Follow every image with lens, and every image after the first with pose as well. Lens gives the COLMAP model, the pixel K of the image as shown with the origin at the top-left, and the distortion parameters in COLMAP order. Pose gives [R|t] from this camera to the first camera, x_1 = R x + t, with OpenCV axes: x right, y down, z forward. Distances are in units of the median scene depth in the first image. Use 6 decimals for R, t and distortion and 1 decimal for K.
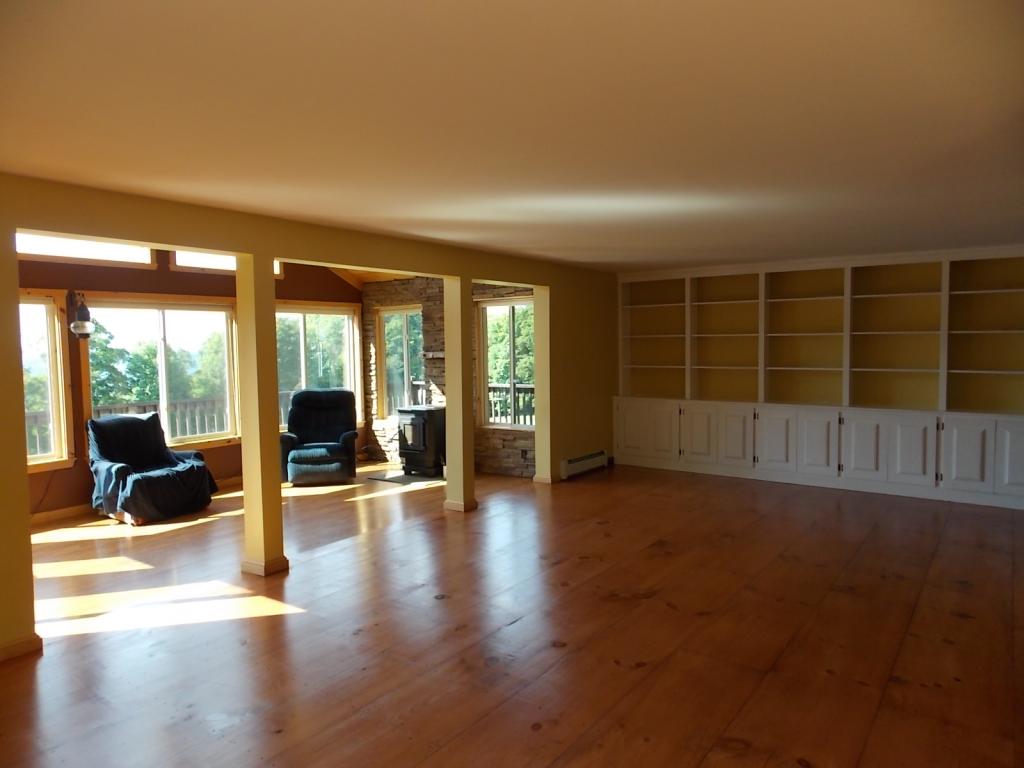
lens RADIAL K [[682.1, 0, 514.9], [0, 682.1, 368.8], [0, 0, 1]] dist [0.006965, -0.000246]
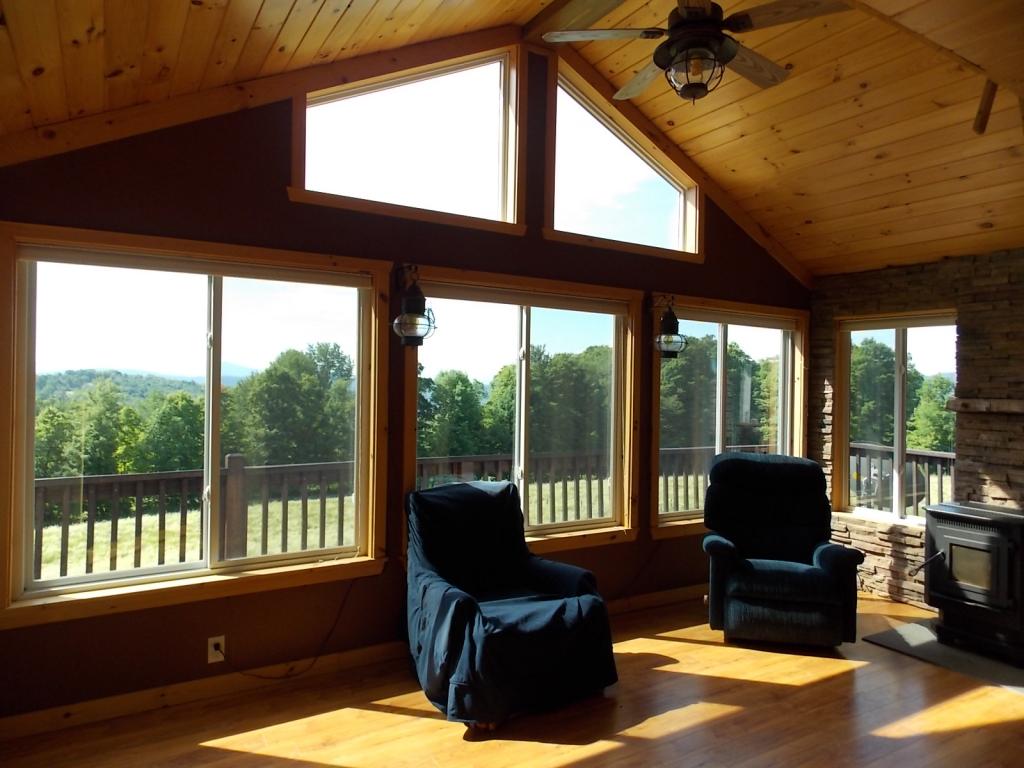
lens RADIAL K [[682.1, 0, 511.1], [0, 682.1, 376.8], [0, 0, 1]] dist [0.006965, -0.000246]
pose [[0.920448, 0.036290, -0.389177, -0.242075], [-0.054260, 0.997903, -0.035279, -0.003738], [0.387080, 0.053589, 0.920487, 0.372083]]
